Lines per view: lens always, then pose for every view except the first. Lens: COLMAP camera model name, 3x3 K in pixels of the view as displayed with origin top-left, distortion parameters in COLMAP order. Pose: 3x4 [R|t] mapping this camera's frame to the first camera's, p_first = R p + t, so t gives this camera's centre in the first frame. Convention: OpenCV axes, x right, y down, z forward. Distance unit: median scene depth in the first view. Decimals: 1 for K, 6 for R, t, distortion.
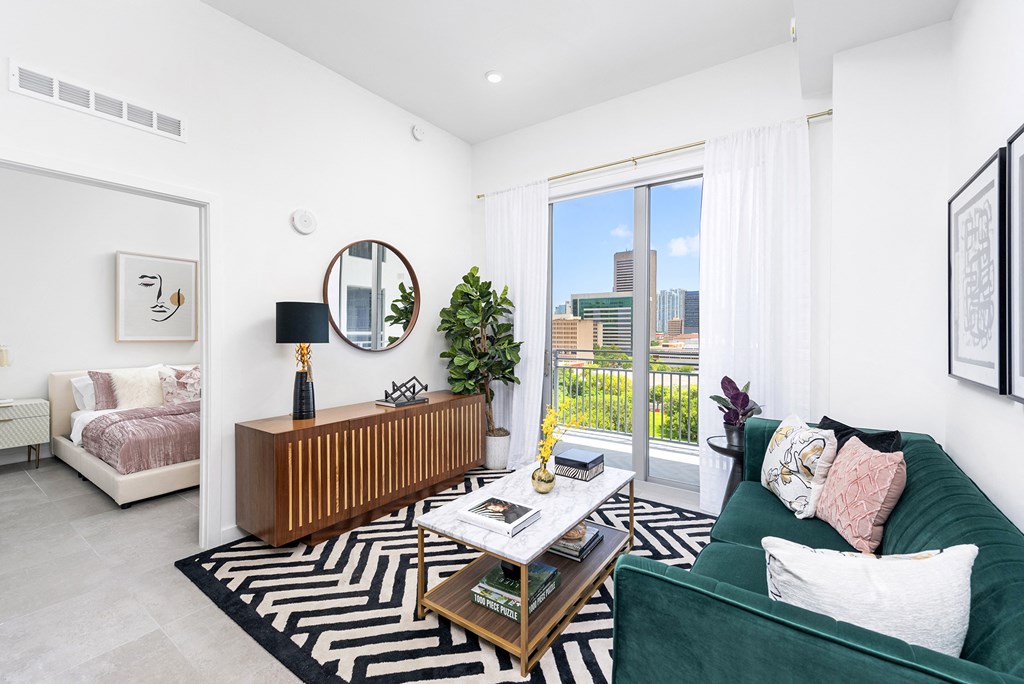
lens RADIAL K [[422.2, 0, 516.0], [0, 422.2, 337.0], [0, 0, 1]] dist [0.003566, -0.000086]
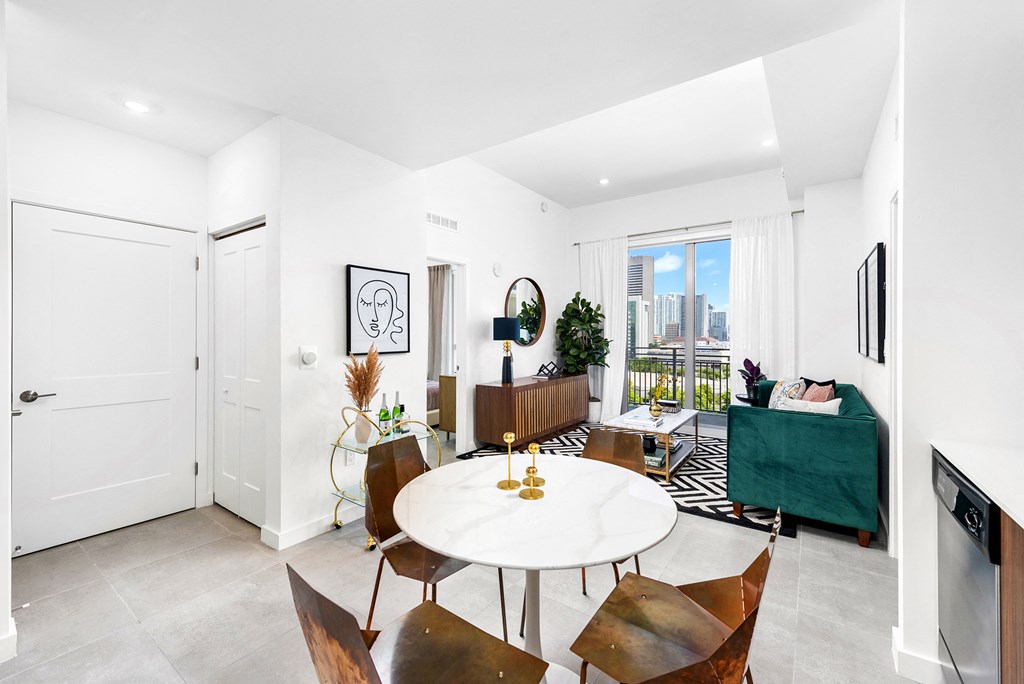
lens RADIAL K [[422.2, 0, 509.0], [0, 422.2, 337.7], [0, 0, 1]] dist [0.003566, -0.000086]
pose [[0.999996, -0.002548, 0.001529, -0.462879], [0.002558, 0.999977, -0.006355, 0.013941], [-0.001513, 0.006359, 0.999979, -0.710125]]
